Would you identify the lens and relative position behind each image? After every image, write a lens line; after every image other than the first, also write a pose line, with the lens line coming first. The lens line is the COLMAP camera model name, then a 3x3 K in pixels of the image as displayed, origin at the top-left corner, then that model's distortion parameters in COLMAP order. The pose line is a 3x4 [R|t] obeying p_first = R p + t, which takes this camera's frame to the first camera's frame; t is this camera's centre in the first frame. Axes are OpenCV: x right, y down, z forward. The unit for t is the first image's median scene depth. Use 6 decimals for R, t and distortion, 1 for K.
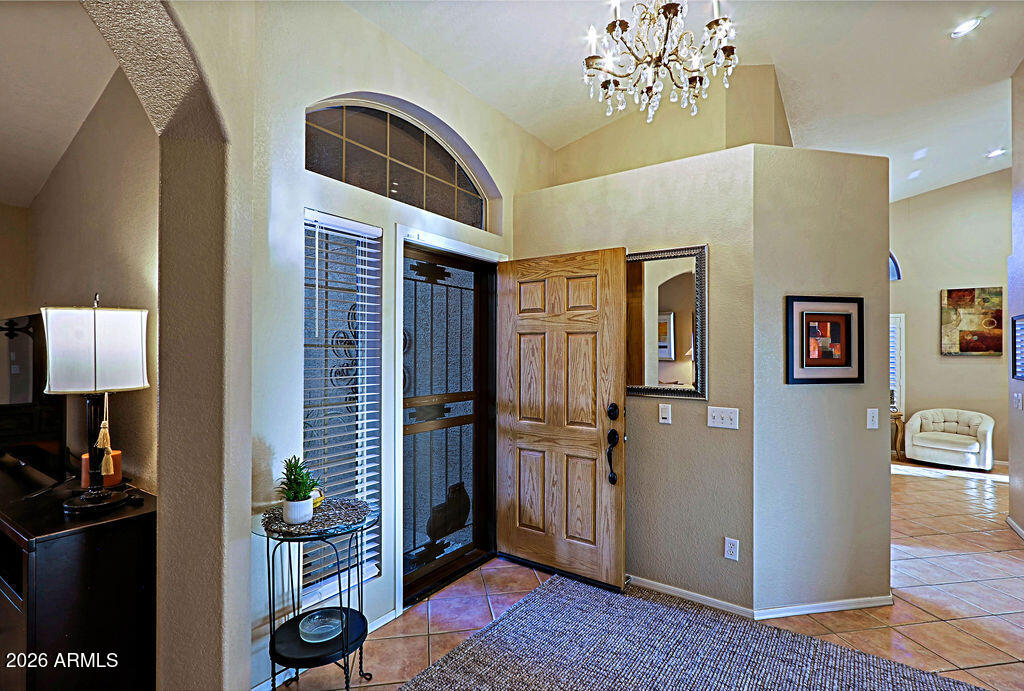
lens RADIAL K [[483.2, 0, 512.5], [0, 483.2, 348.5], [0, 0, 1]] dist [-0.008434, 0.001780]
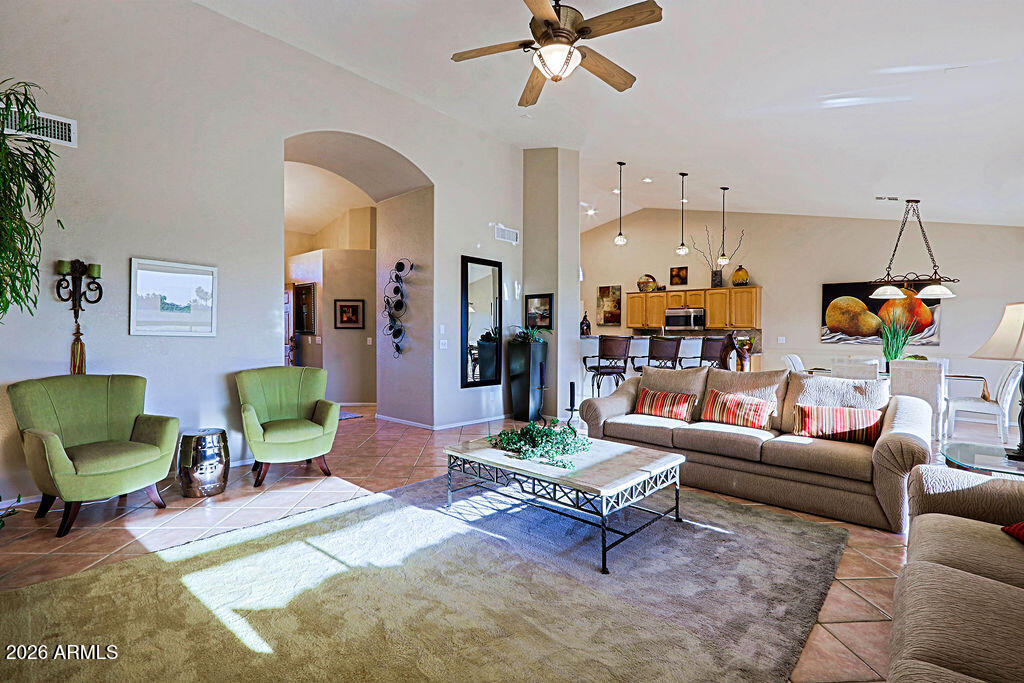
lens RADIAL K [[483.2, 0, 509.6], [0, 483.2, 339.1], [0, 0, 1]] dist [-0.008434, 0.001780]
pose [[0.991294, 0.002663, -0.131640, 1.995005], [-0.000723, 0.999890, 0.014789, 0.089706], [0.131665, -0.014565, 0.991187, -1.791204]]
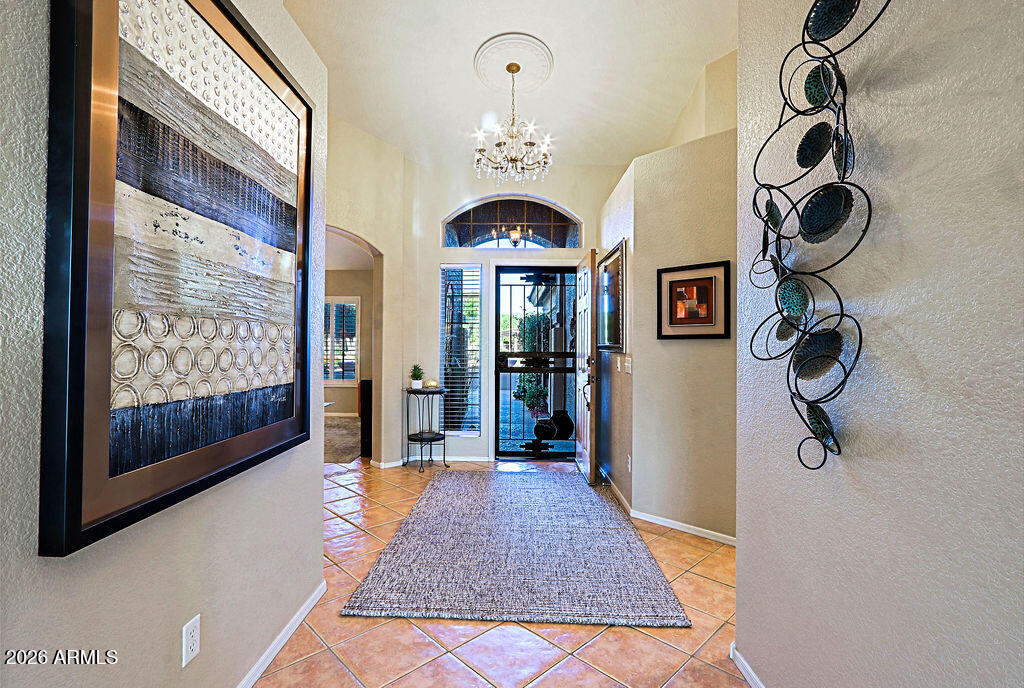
lens RADIAL K [[483.2, 0, 506.1], [0, 483.2, 347.2], [0, 0, 1]] dist [-0.008434, 0.001780]
pose [[0.560387, 0.002426, -0.828228, 1.359522], [-0.003039, 0.999995, 0.000873, 0.092171], [0.828226, 0.002028, 0.560391, -0.034915]]
